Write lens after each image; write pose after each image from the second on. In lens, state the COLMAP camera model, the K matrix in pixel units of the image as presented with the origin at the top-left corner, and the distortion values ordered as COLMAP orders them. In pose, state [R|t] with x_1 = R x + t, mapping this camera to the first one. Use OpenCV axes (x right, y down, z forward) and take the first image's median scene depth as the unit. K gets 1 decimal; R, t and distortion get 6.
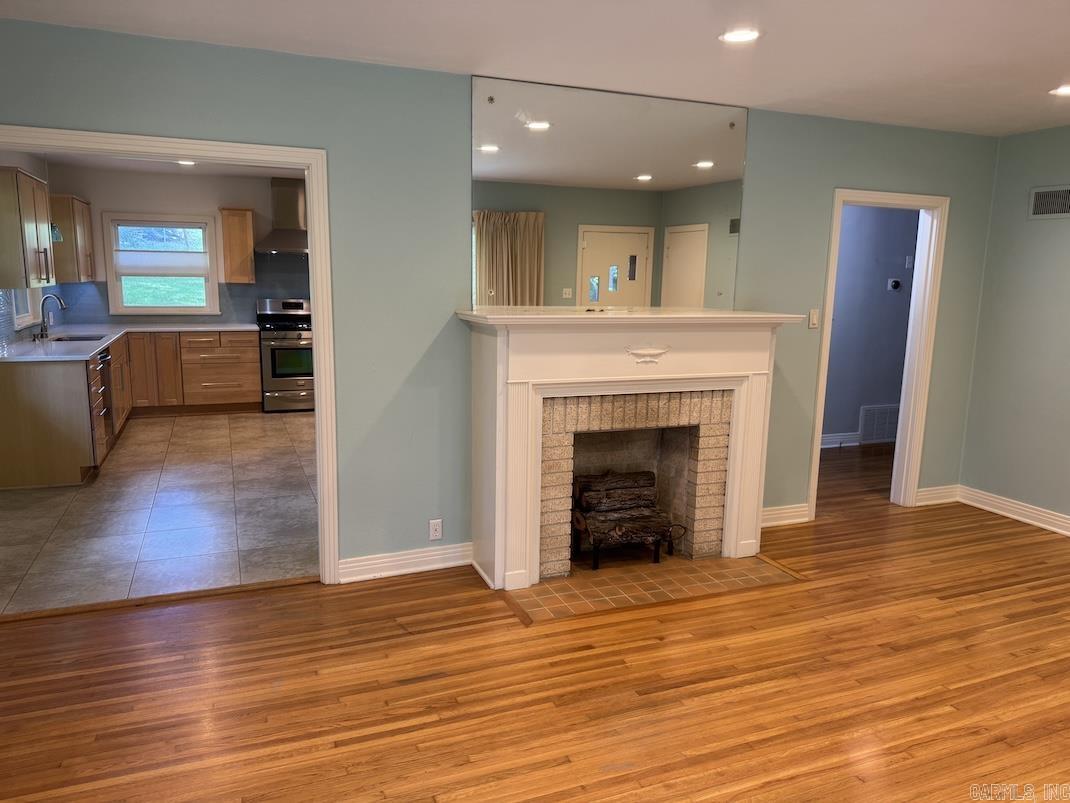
lens RADIAL K [[760.2, 0, 530.9], [0, 760.2, 394.1], [0, 0, 1]] dist [0.024573, -0.031384]
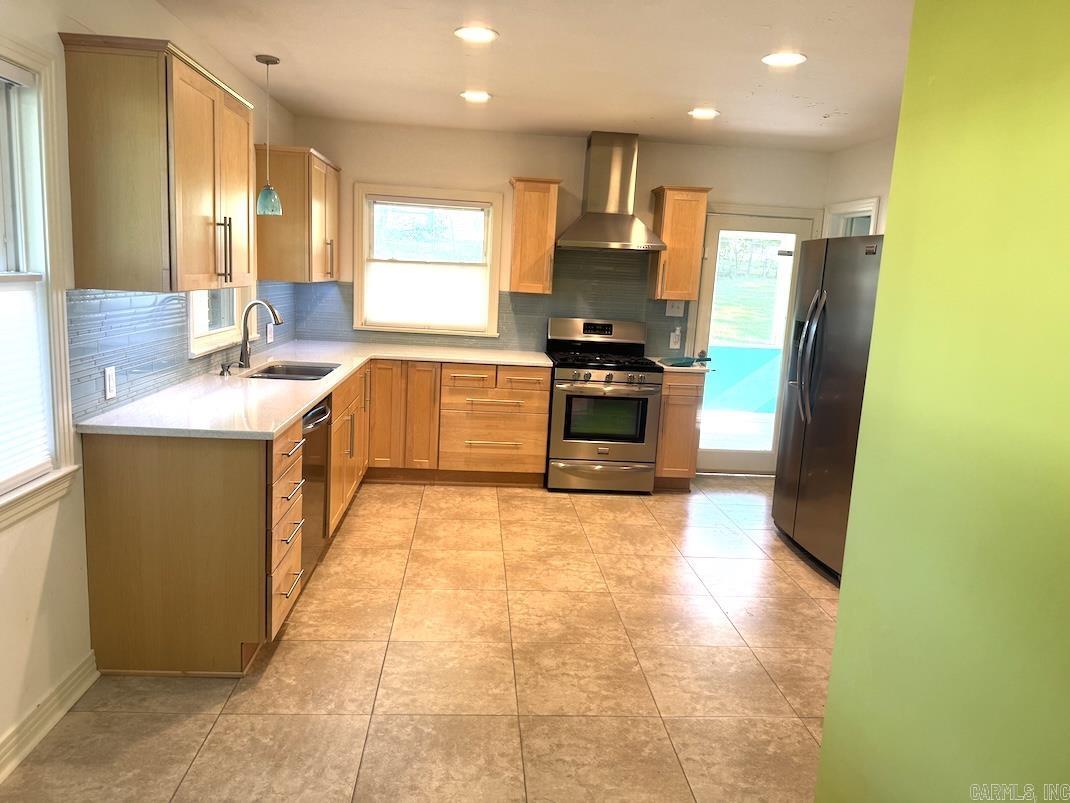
lens RADIAL K [[760.2, 0, 539.0], [0, 760.2, 403.9], [0, 0, 1]] dist [0.024573, -0.031384]
pose [[0.952719, 0.088783, -0.290591, -0.177100], [-0.089441, 0.995931, 0.011047, -0.058458], [0.290389, 0.015466, 0.956784, 0.377481]]
